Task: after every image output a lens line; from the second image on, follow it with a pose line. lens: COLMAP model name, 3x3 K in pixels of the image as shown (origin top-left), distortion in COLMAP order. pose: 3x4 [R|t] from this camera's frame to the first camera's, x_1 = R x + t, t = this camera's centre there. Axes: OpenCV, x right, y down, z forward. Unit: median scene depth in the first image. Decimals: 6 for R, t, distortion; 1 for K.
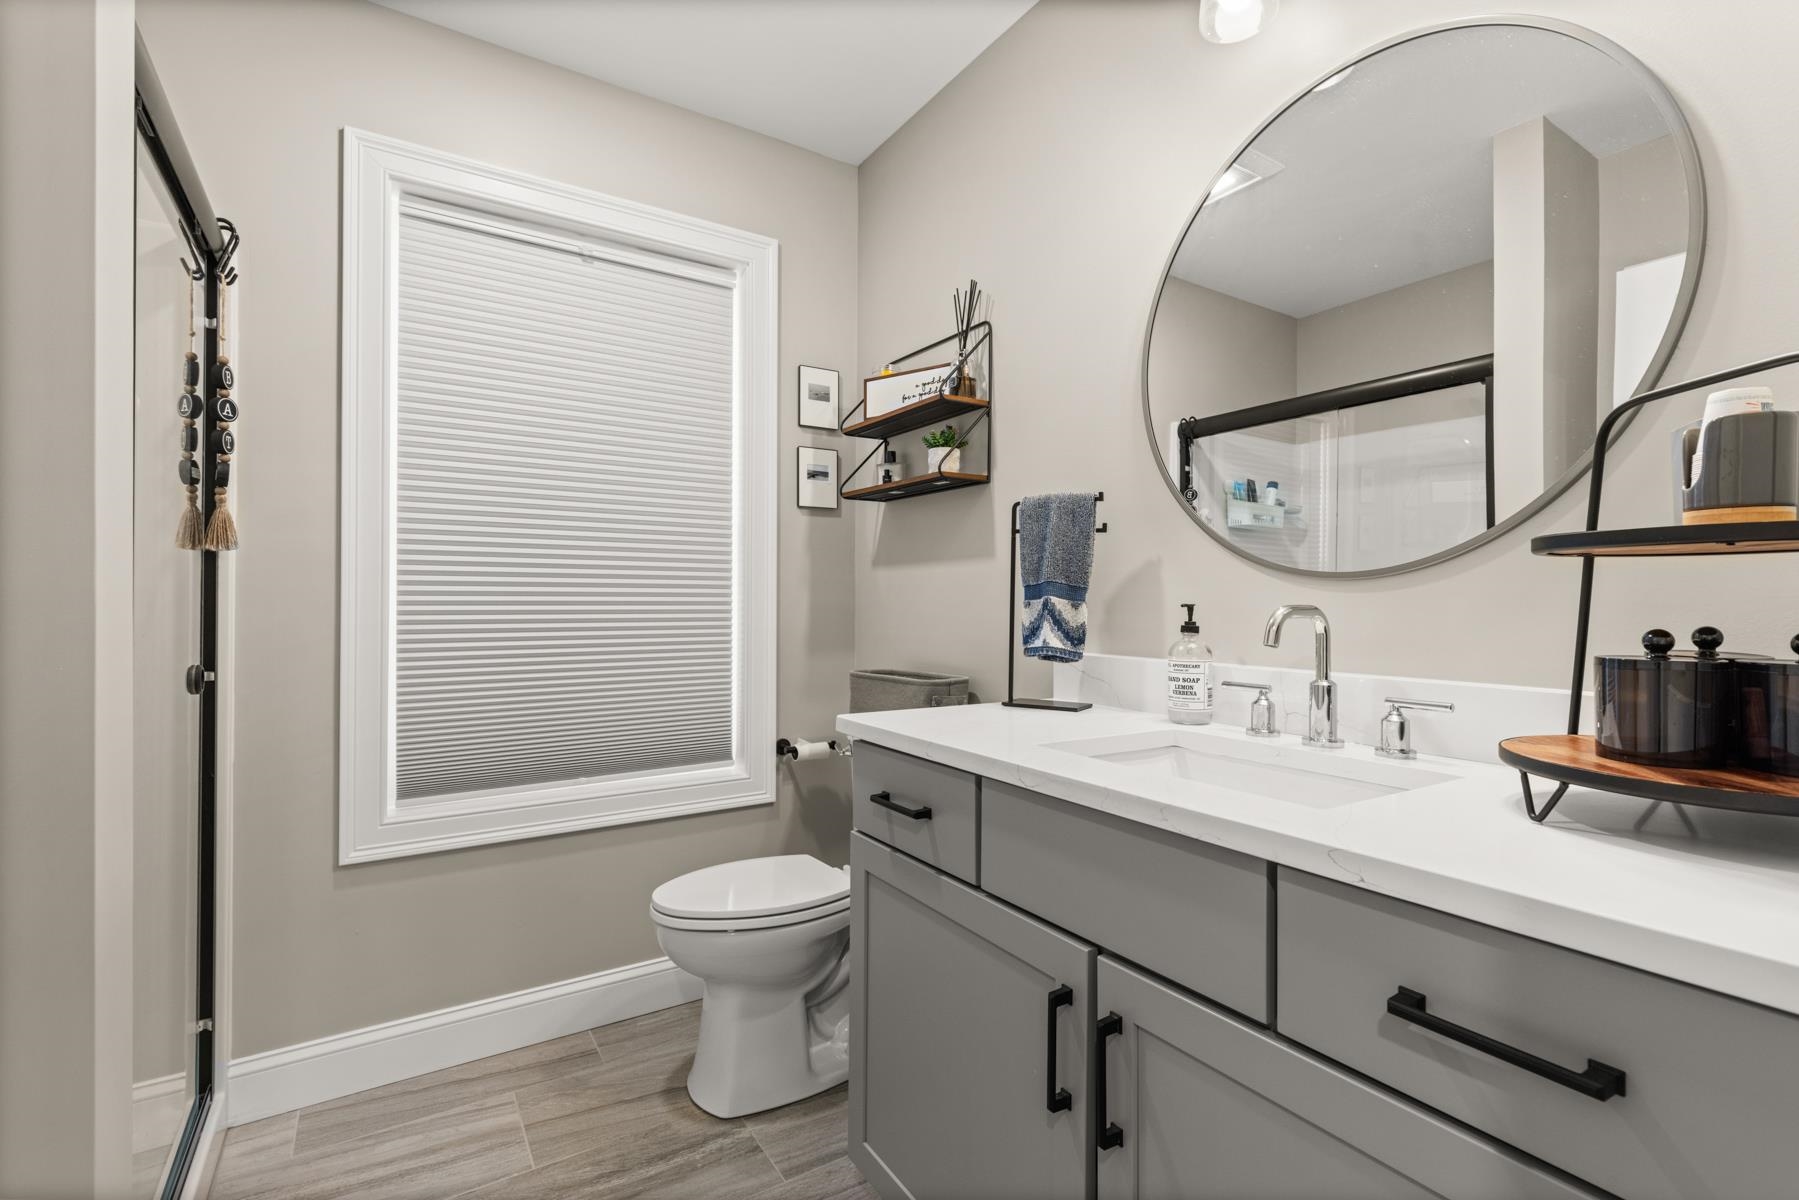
lens RADIAL K [[813.9, 0, 899.5], [0, 813.9, 600.0], [0, 0, 1]] dist [0.000945, 0.000177]
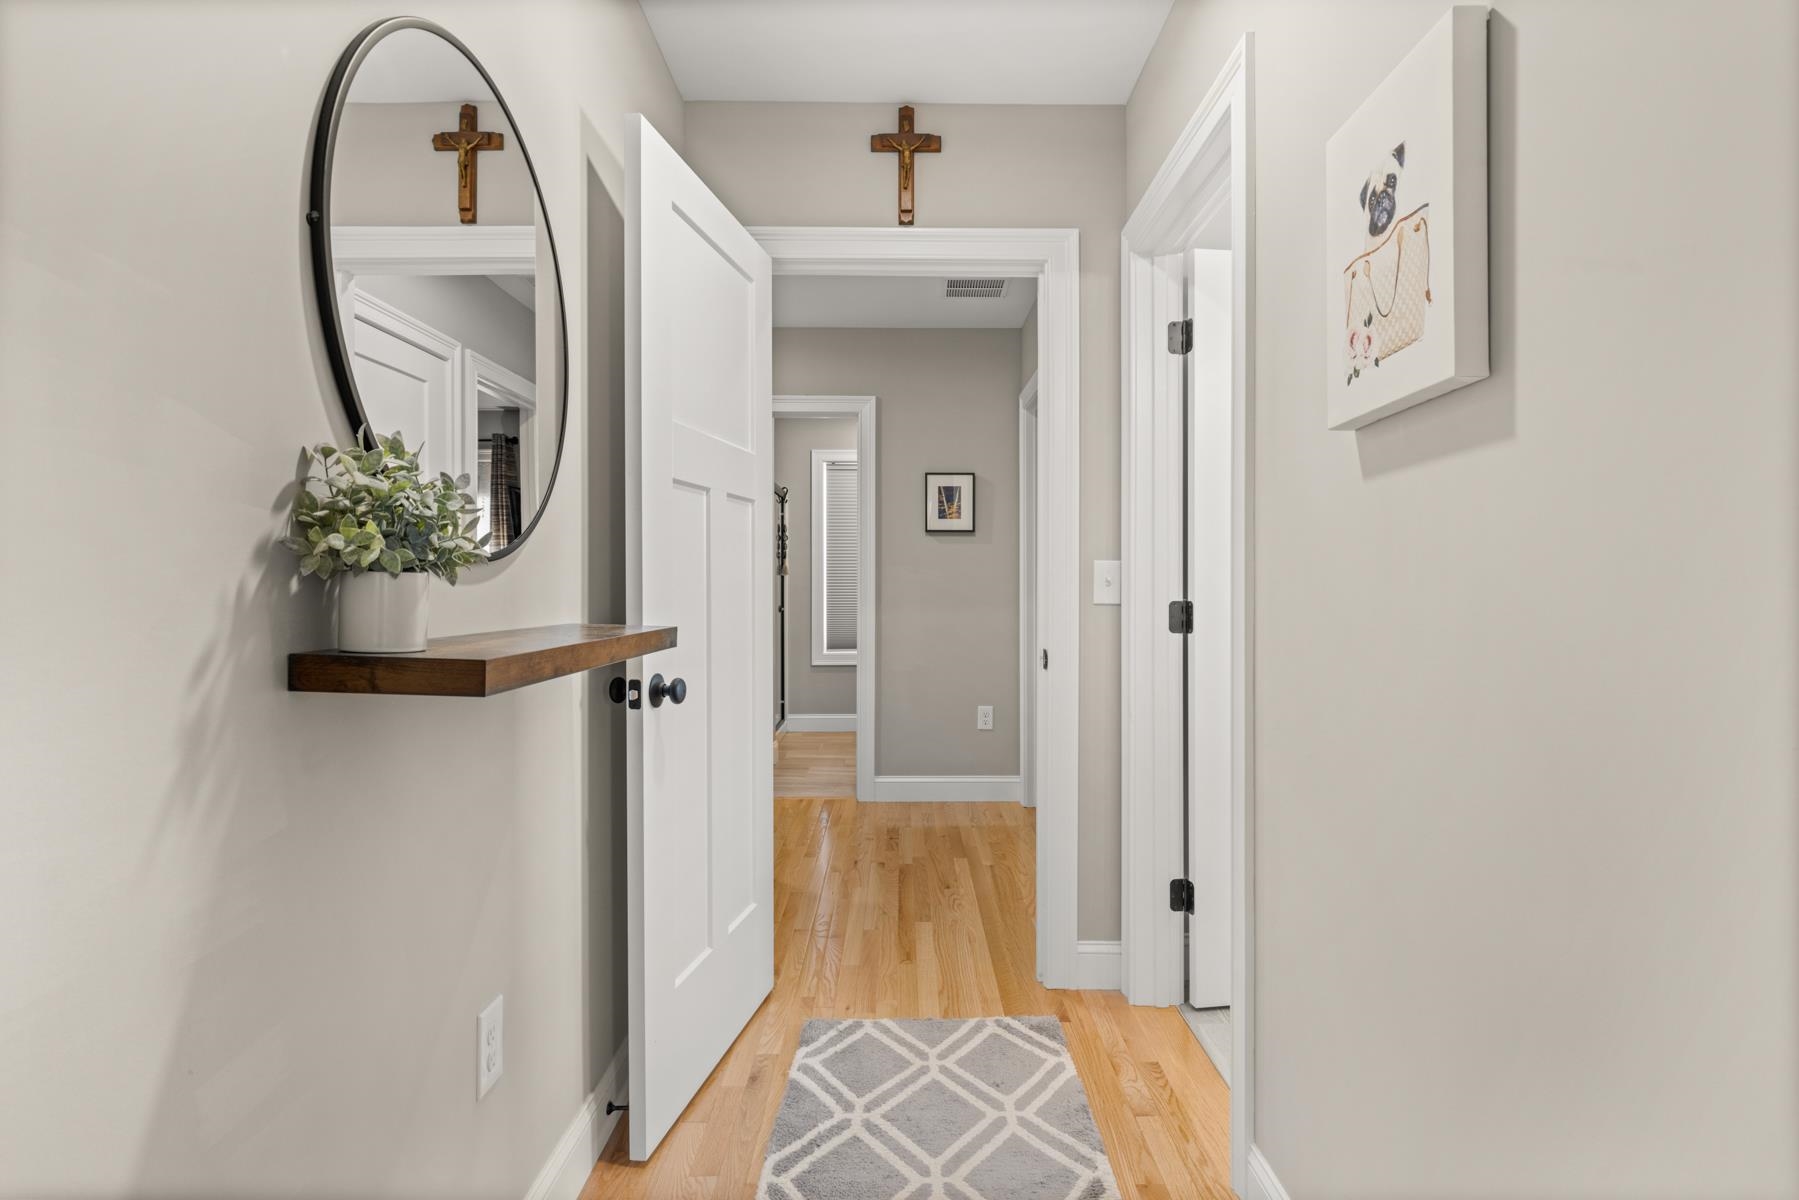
lens RADIAL K [[956.9, 0, 899.5], [0, 956.9, 600.0], [0, 0, 1]] dist [-0.000144, -0.000033]
pose [[0.837421, 0.000985, -0.546557, 2.005165], [0.006694, 0.999905, 0.012058, 0.001805], [0.546517, -0.013757, 0.837335, -2.386975]]
